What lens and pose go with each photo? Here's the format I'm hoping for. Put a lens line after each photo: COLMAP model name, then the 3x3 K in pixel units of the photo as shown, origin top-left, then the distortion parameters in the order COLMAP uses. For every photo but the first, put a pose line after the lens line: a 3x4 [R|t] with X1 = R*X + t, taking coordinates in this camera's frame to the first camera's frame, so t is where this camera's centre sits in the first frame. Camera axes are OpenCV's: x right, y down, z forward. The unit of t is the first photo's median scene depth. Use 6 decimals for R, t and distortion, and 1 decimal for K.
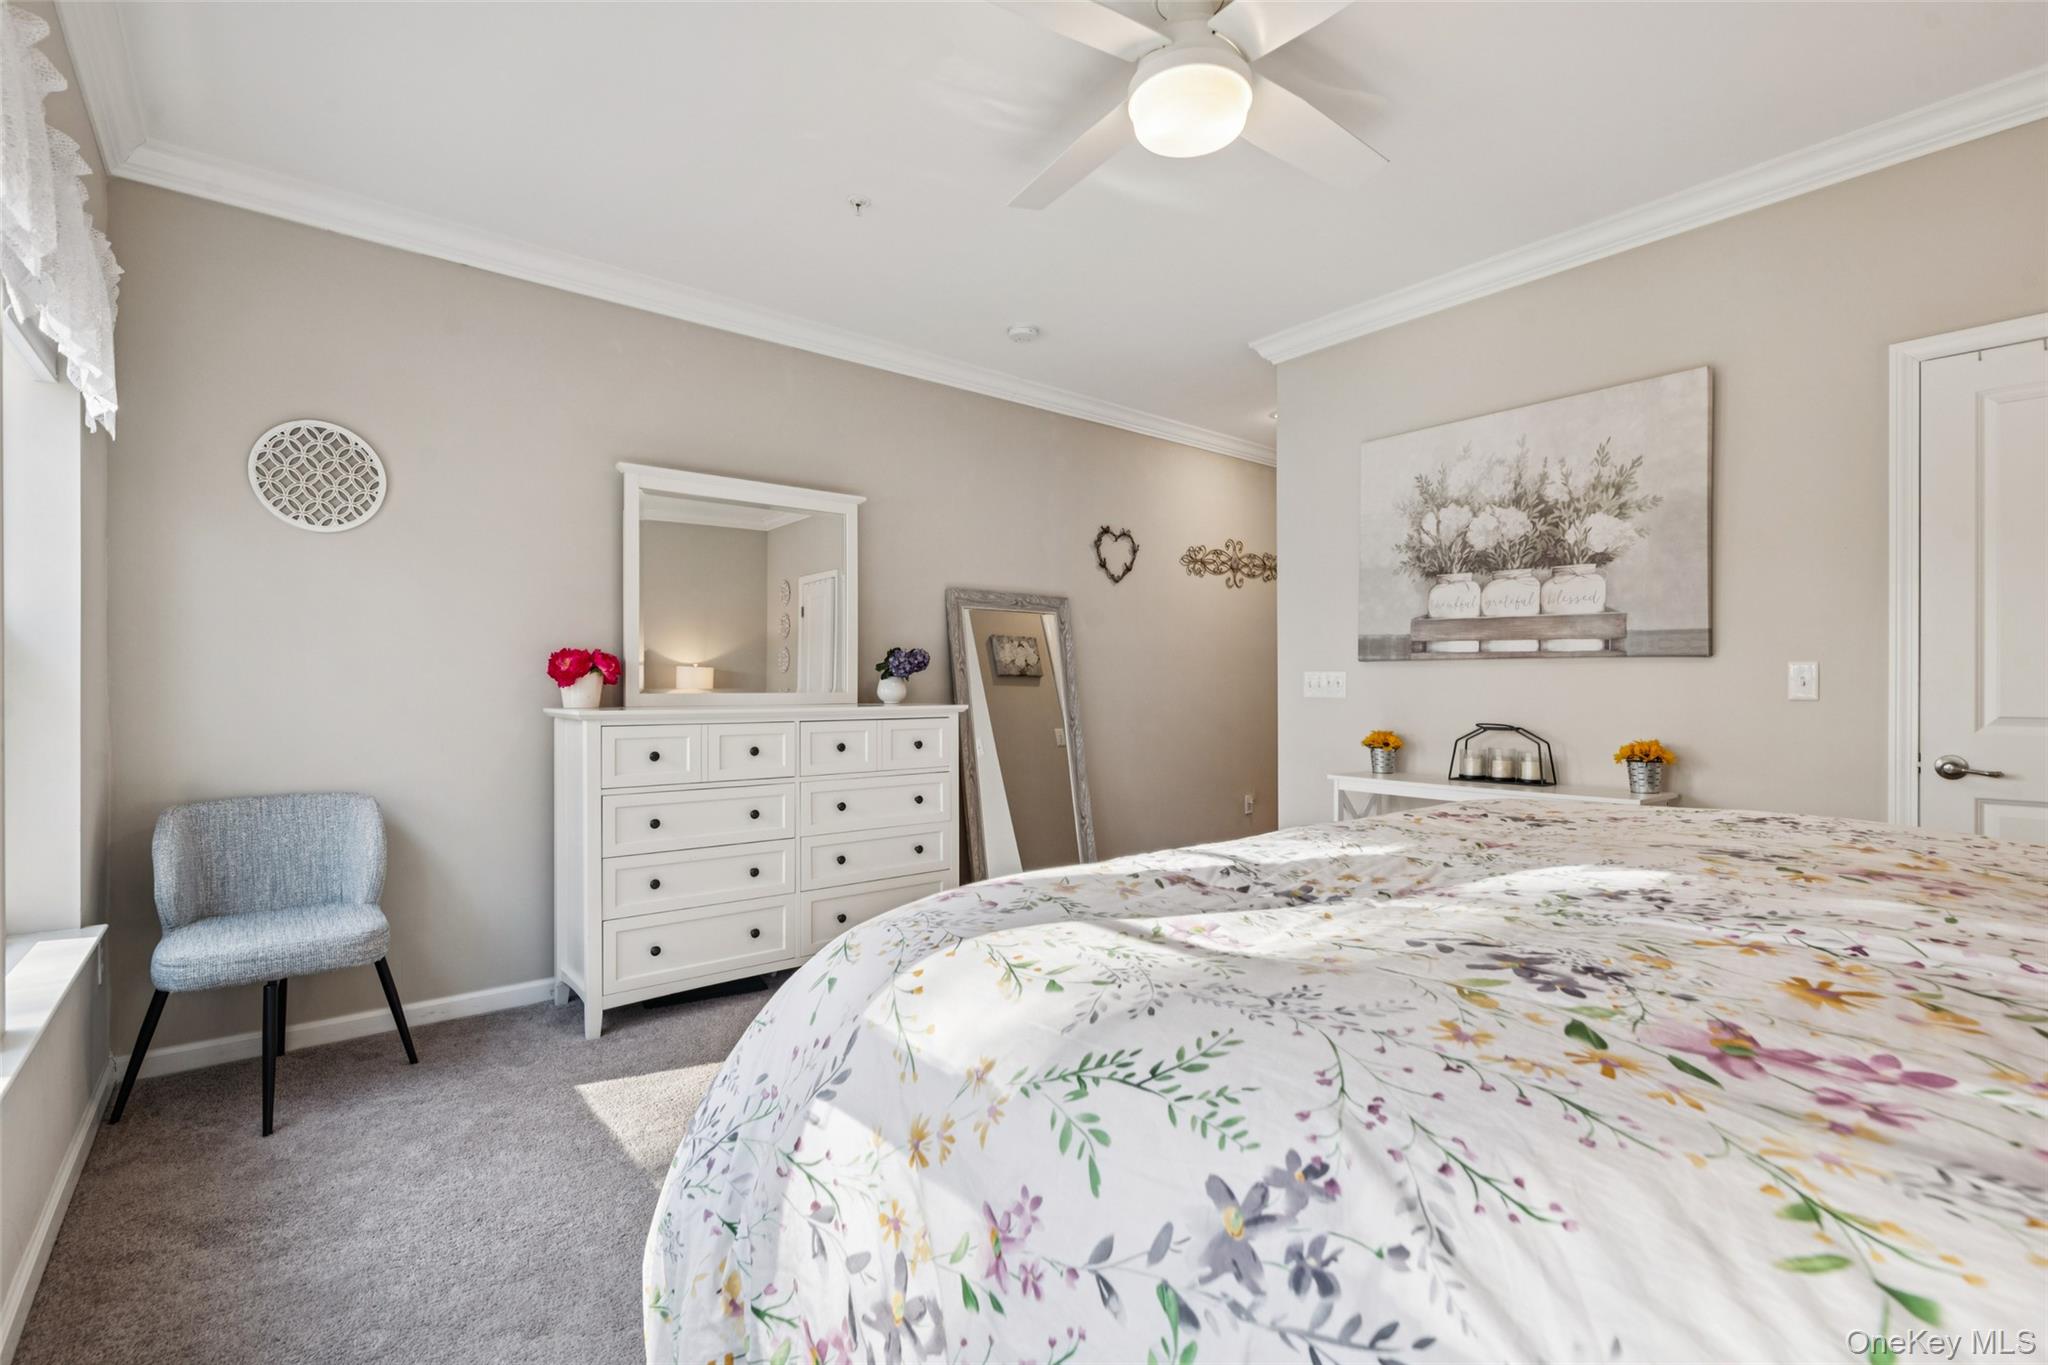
lens RADIAL K [[945.0, 0, 1026.3], [0, 945.0, 689.5], [0, 0, 1]] dist [-0.002038, -0.003349]
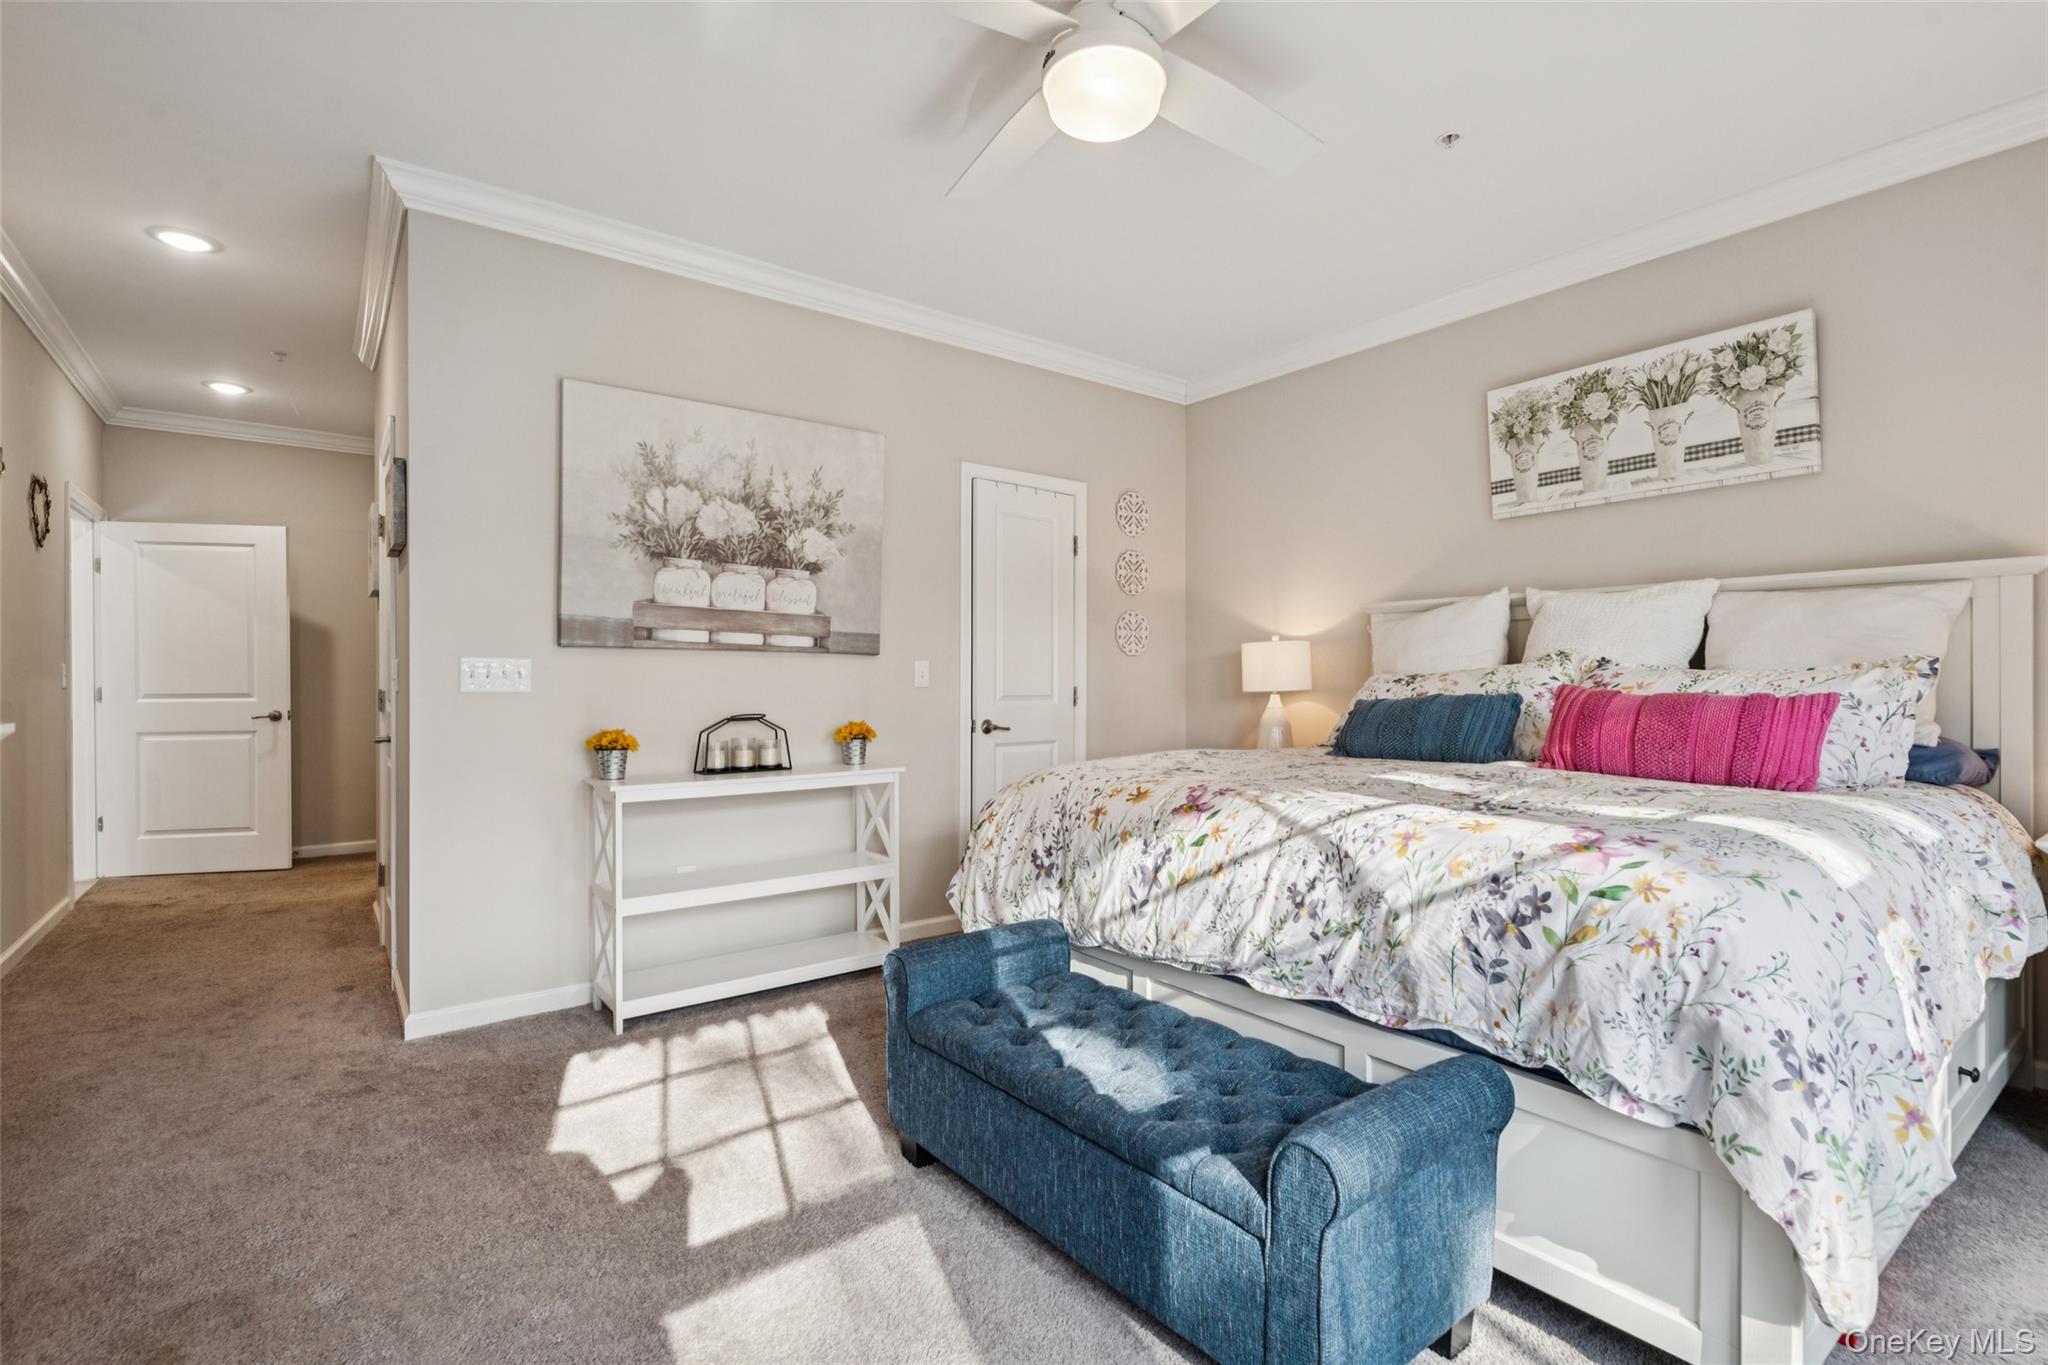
lens RADIAL K [[945.0, 0, 1018.0], [0, 945.0, 679.6], [0, 0, 1]] dist [-0.002038, -0.003349]
pose [[0.017002, -0.000122, 0.999855, -0.511520], [0.003825, 0.999993, 0.000057, -0.000145], [-0.999848, 0.003824, 0.017003, 0.677754]]
